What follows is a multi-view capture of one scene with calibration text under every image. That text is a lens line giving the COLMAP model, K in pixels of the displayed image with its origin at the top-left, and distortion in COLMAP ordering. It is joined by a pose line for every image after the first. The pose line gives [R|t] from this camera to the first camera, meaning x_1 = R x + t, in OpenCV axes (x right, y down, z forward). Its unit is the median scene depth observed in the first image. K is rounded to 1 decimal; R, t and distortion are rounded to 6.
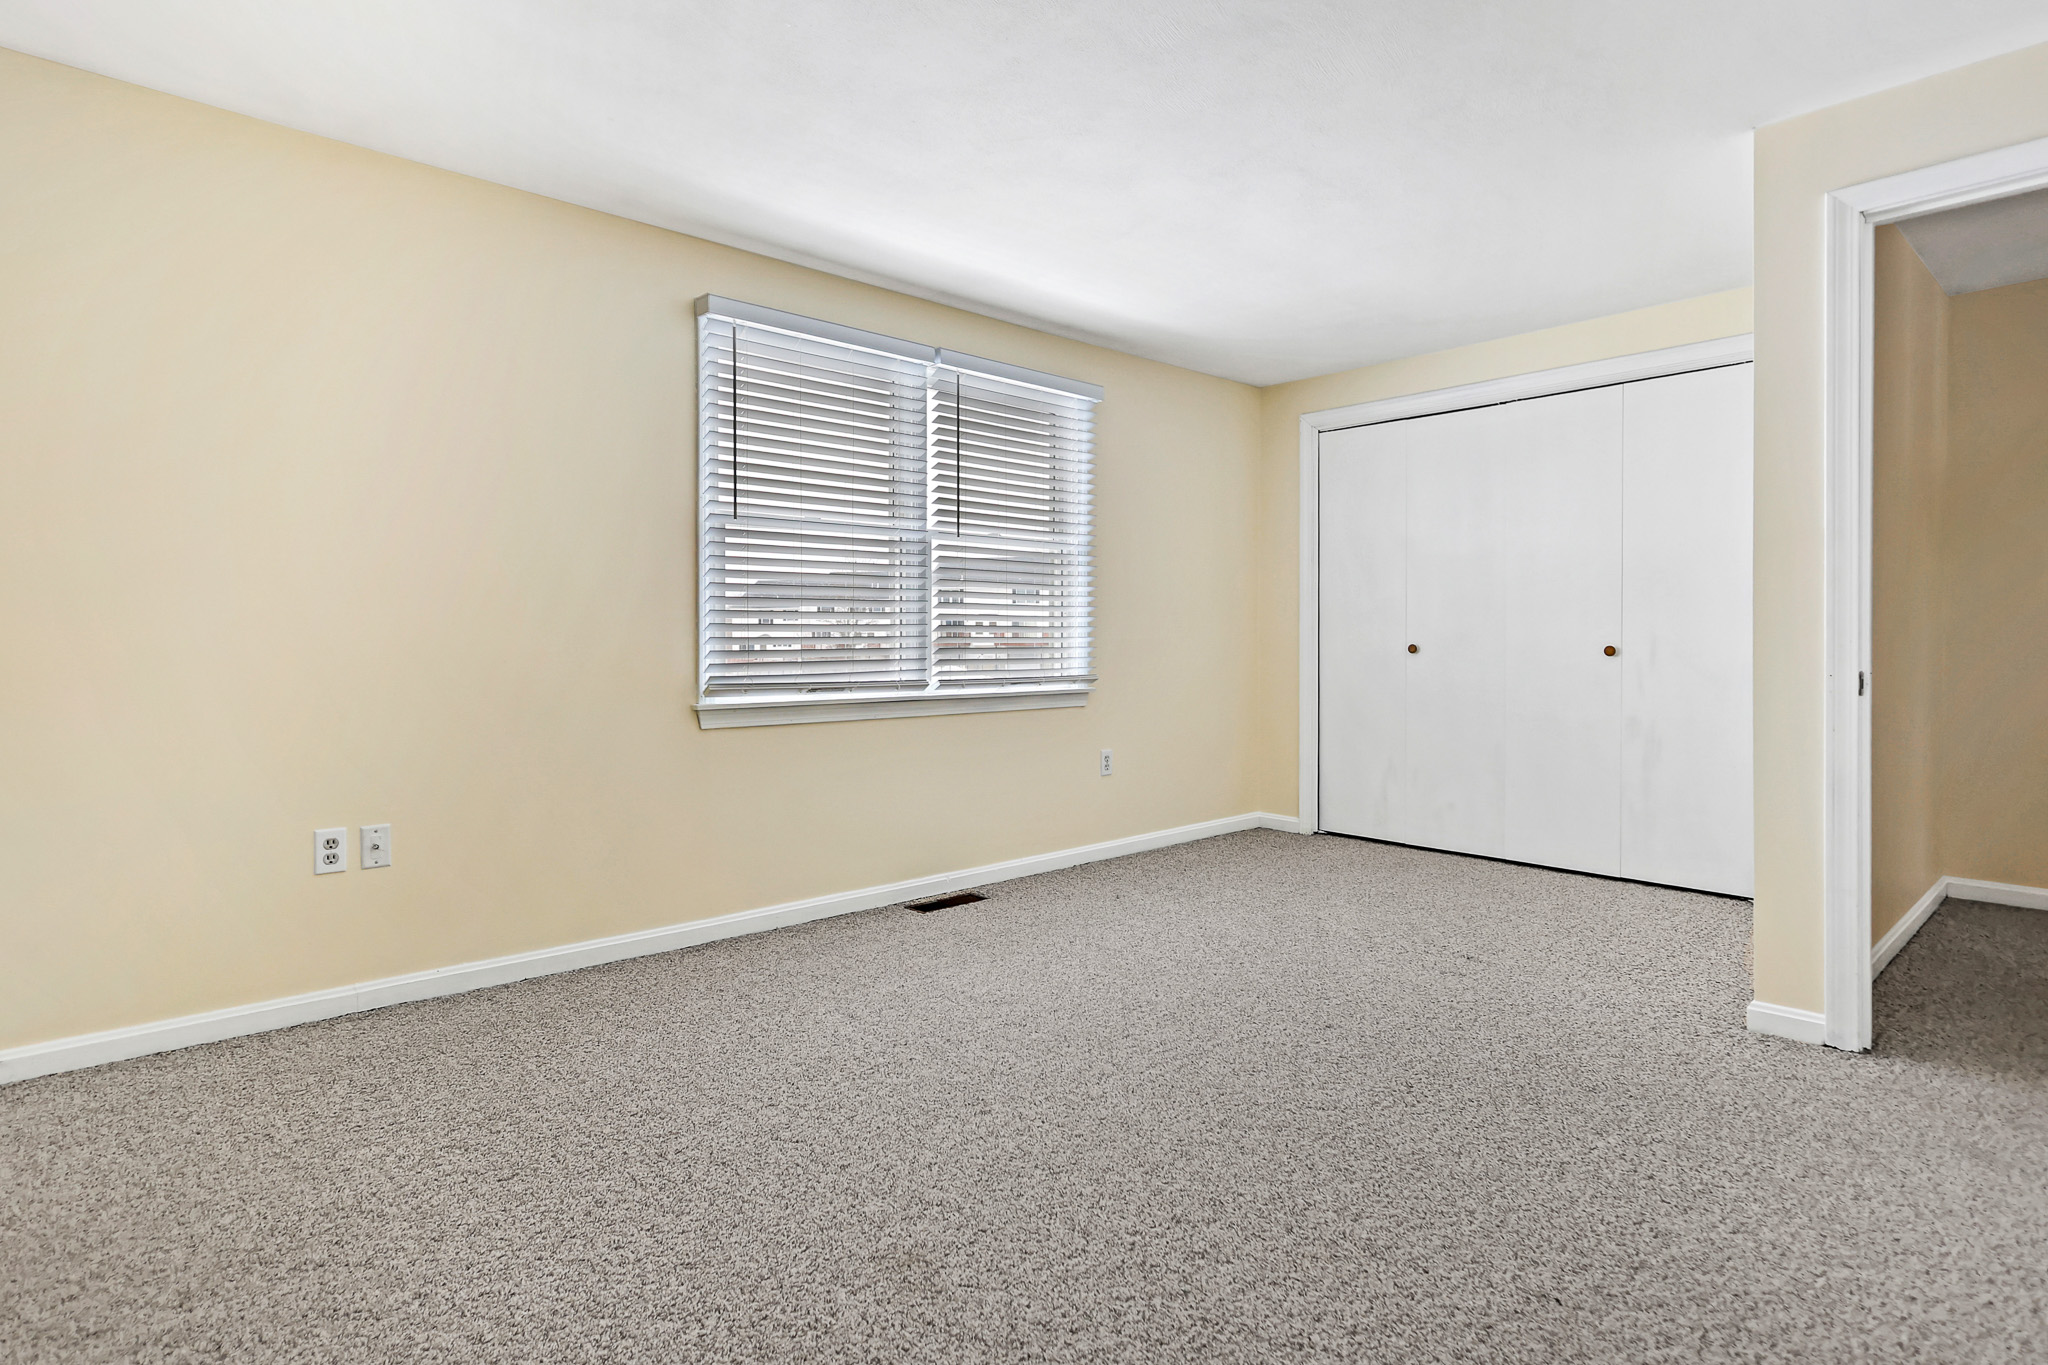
lens RADIAL K [[1035.3, 0, 1021.1], [0, 1035.3, 641.2], [0, 0, 1]] dist [0.000802, 0.000184]
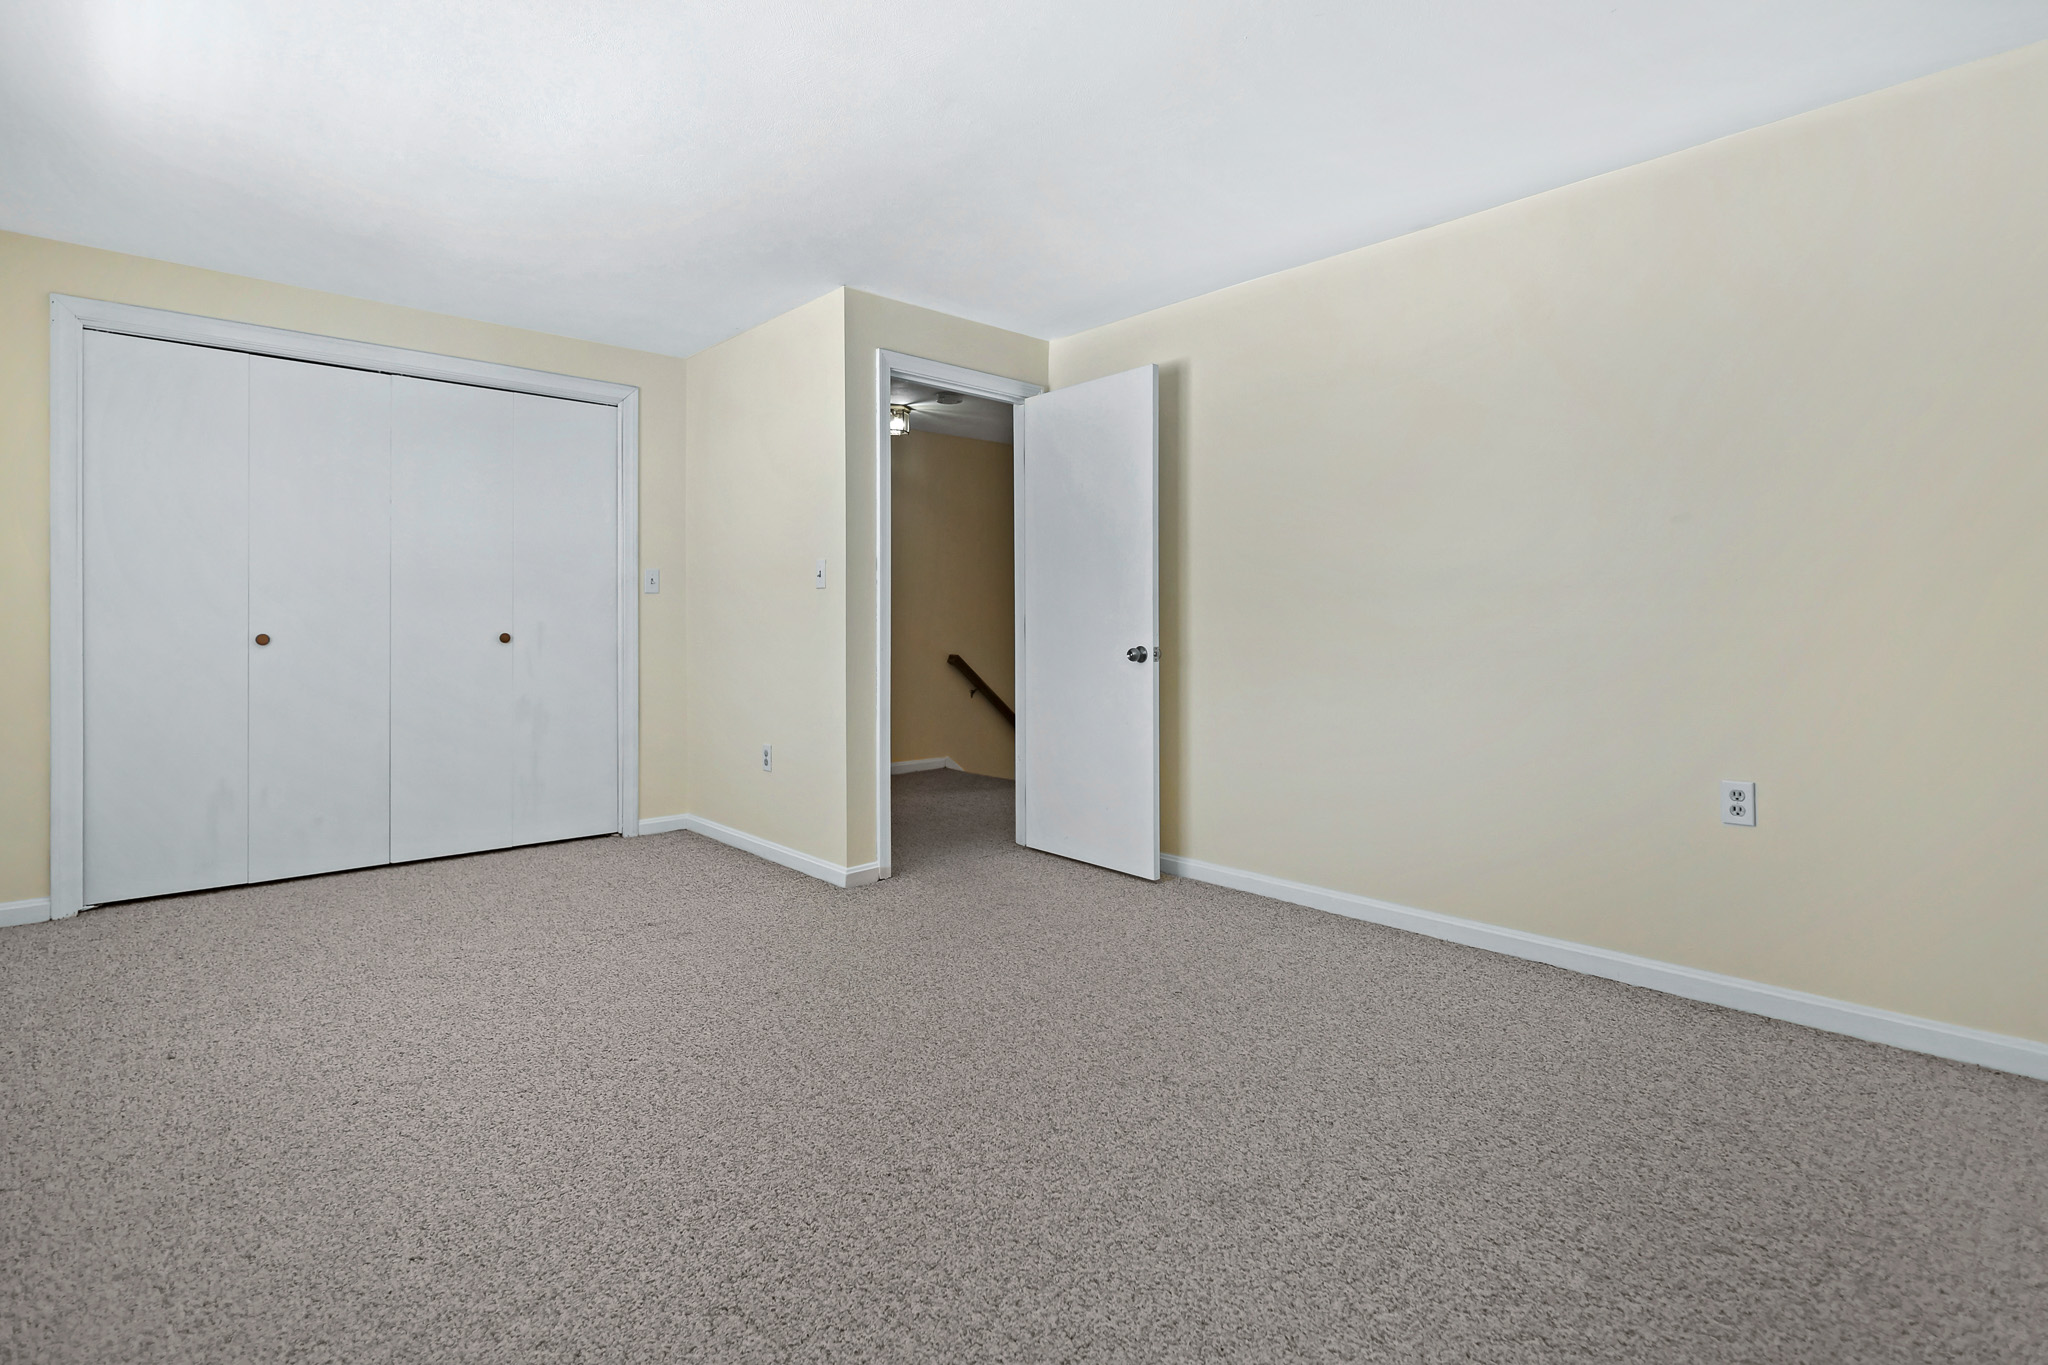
lens RADIAL K [[1004.9, 0, 979.3], [0, 1004.9, 614.7], [0, 0, 1]] dist [0.001197, 0.000134]
pose [[0.010400, 0.010685, 0.999889, -0.785086], [0.004506, 0.999932, -0.010732, -0.002419], [-0.999936, 0.004617, 0.010351, 0.836341]]
